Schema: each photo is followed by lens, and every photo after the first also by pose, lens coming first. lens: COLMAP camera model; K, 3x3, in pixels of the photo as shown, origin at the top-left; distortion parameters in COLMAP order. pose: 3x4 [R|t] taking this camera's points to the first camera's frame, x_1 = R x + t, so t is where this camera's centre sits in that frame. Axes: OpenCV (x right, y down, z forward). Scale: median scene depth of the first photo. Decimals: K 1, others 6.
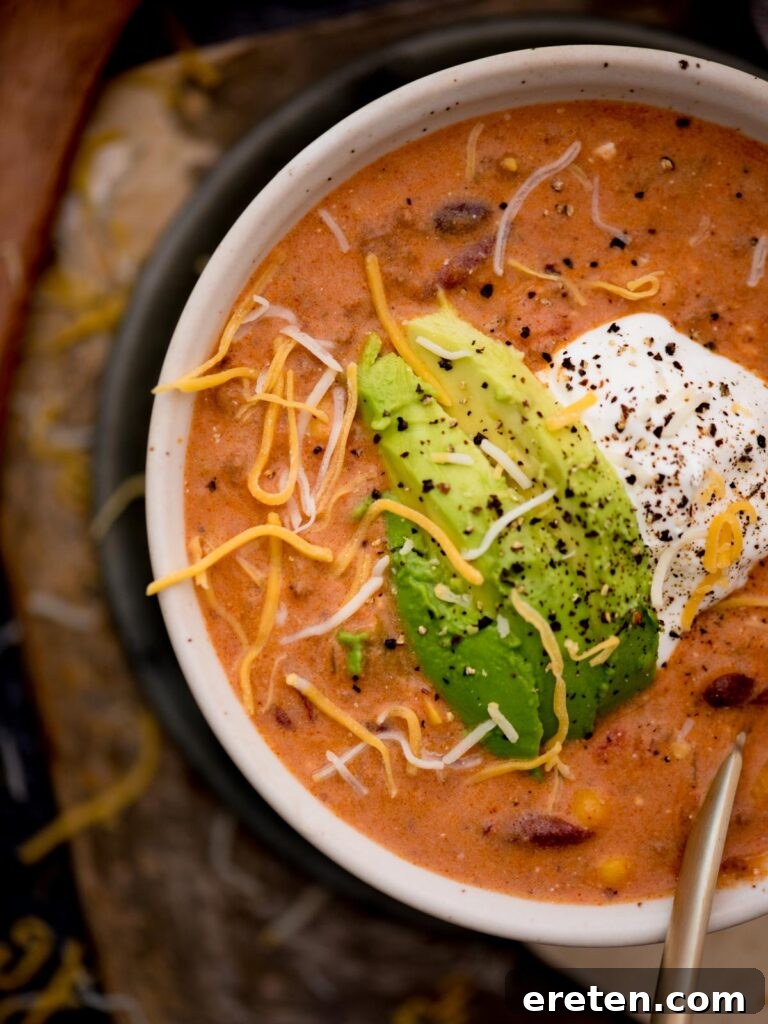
lens RADIAL K [[3930.7, 0, 384.0], [0, 3930.7, 512.0], [0, 0, 1]] dist [-0.190981, 0.917488]
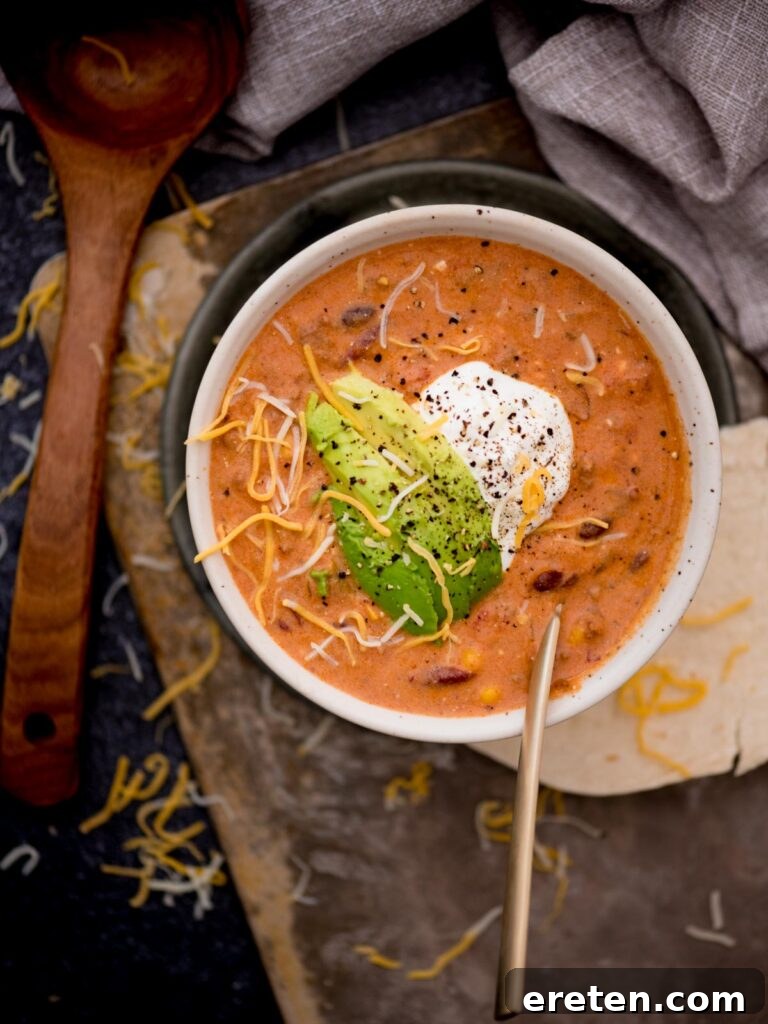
lens RADIAL K [[3603.6, 0, 384.0], [0, 3603.6, 512.0], [0, 0, 1]] dist [0.018040, 0.419658]
pose [[0.993515, -0.104863, -0.043943, 0.089826], [0.107384, 0.992431, 0.059583, -0.083077], [0.037363, -0.063915, 0.997256, -0.534263]]
